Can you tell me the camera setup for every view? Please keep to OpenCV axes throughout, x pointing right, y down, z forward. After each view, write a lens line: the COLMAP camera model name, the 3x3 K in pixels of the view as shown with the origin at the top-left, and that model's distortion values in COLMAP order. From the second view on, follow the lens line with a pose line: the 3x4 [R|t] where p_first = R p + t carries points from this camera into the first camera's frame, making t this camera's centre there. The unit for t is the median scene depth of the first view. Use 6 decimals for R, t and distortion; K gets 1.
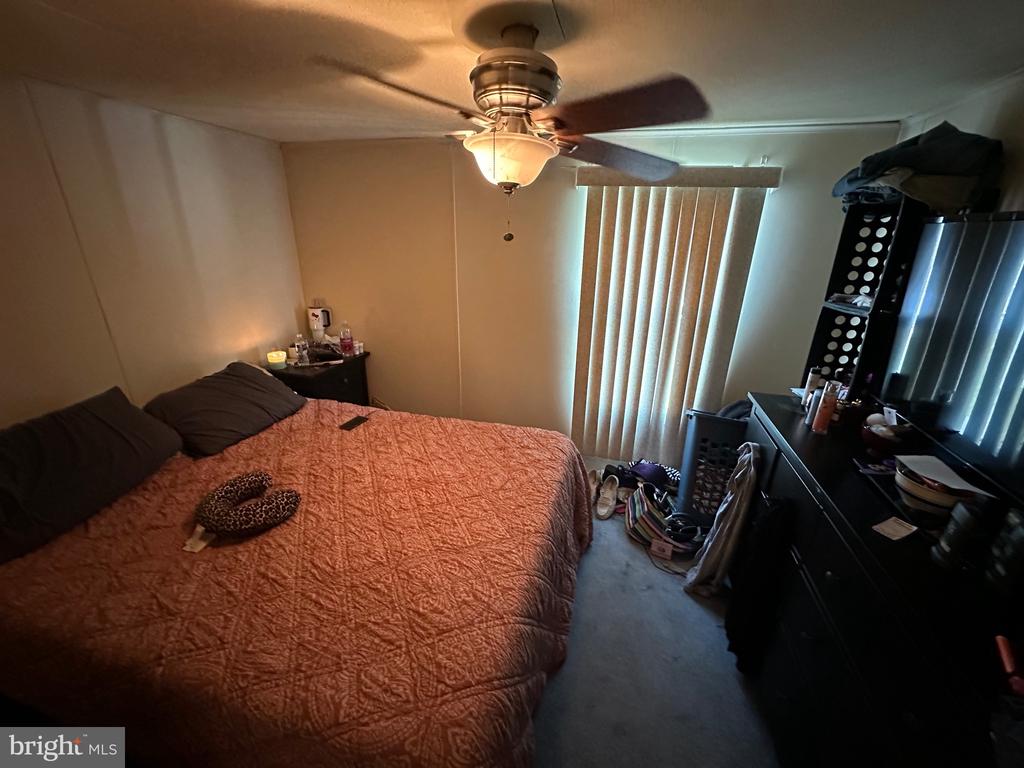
lens RADIAL K [[411.3, 0, 512.0], [0, 411.3, 384.0], [0, 0, 1]] dist [-0.000606, 0.000496]
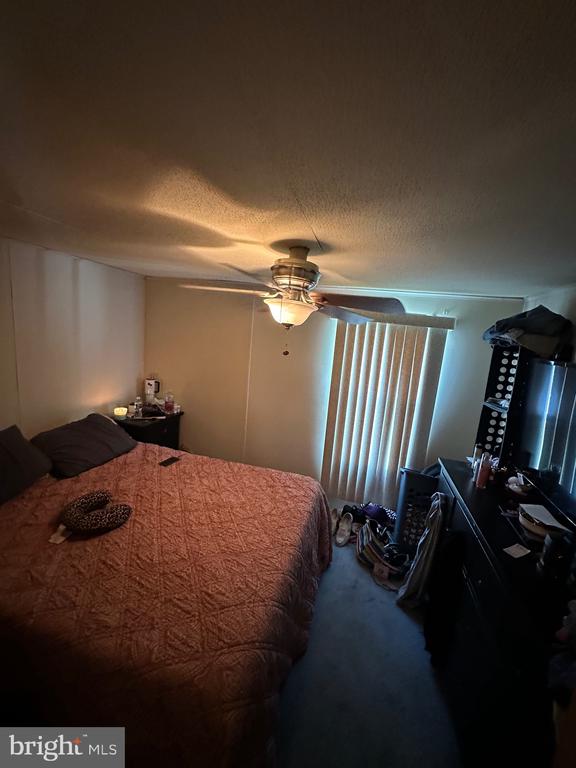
lens RADIAL K [[308.5, 0, 288.5], [0, 308.5, 381.6], [0, 0, 1]] dist [-0.000606, 0.000496]
pose [[0.997396, 0.071030, 0.012528, -0.004034], [-0.067324, 0.979155, -0.191633, 0.000208], [-0.025878, 0.190290, 0.981387, -0.153989]]
